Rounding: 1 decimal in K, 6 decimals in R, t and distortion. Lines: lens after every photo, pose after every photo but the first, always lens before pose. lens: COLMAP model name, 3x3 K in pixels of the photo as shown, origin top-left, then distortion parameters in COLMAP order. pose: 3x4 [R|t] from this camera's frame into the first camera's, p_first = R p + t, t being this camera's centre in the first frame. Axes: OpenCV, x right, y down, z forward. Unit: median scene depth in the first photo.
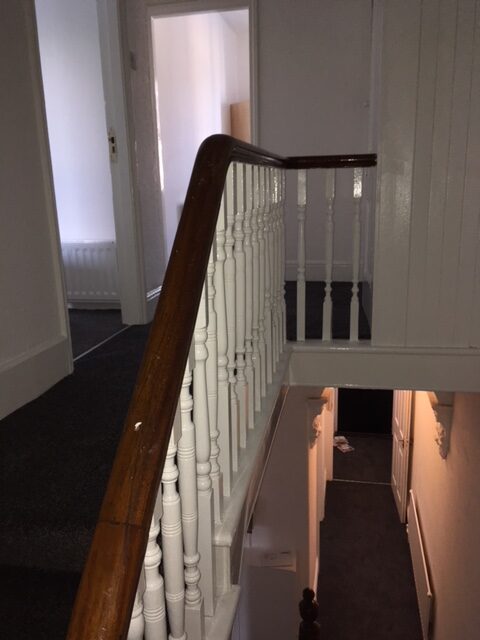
lens RADIAL K [[555.3, 0, 245.2], [0, 555.3, 320.5], [0, 0, 1]] dist [0.092285, -0.114327]
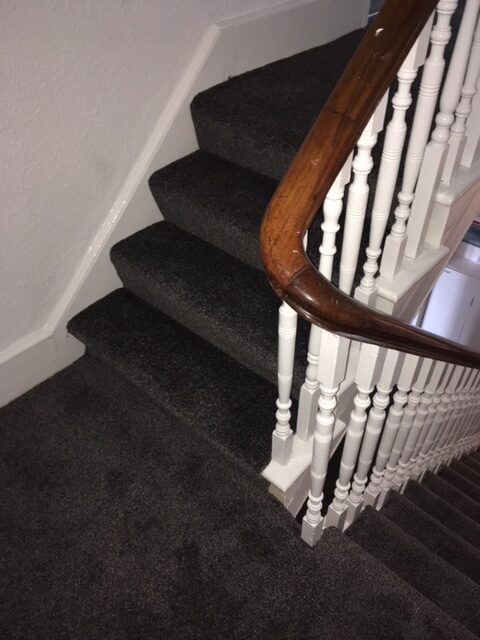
lens RADIAL K [[555.3, 0, 240.5], [0, 555.3, 318.1], [0, 0, 1]] dist [0.092285, -0.114327]
pose [[0.850784, 0.362606, -0.380374, 0.065006], [-0.131057, 0.847341, 0.514624, 0.046789], [0.508912, -0.387983, 0.768426, -0.053461]]
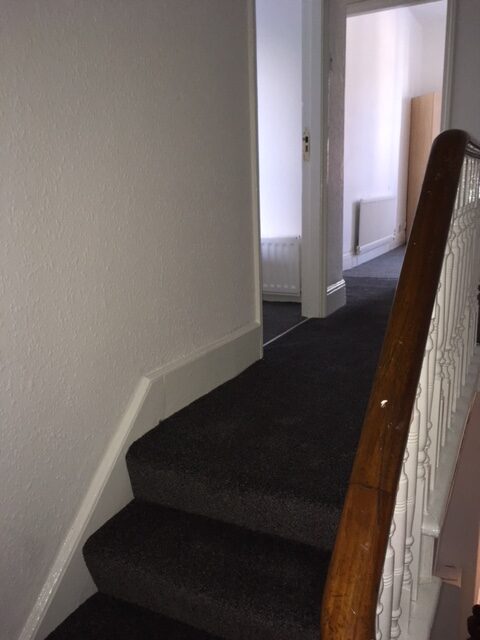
lens RADIAL K [[555.3, 0, 242.9], [0, 555.3, 321.5], [0, 0, 1]] dist [0.092285, -0.114327]
pose [[0.960239, 0.061500, -0.272323, -0.059715], [-0.060042, 0.998102, 0.013691, 0.011297], [0.272648, 0.003204, 0.962109, -0.041254]]
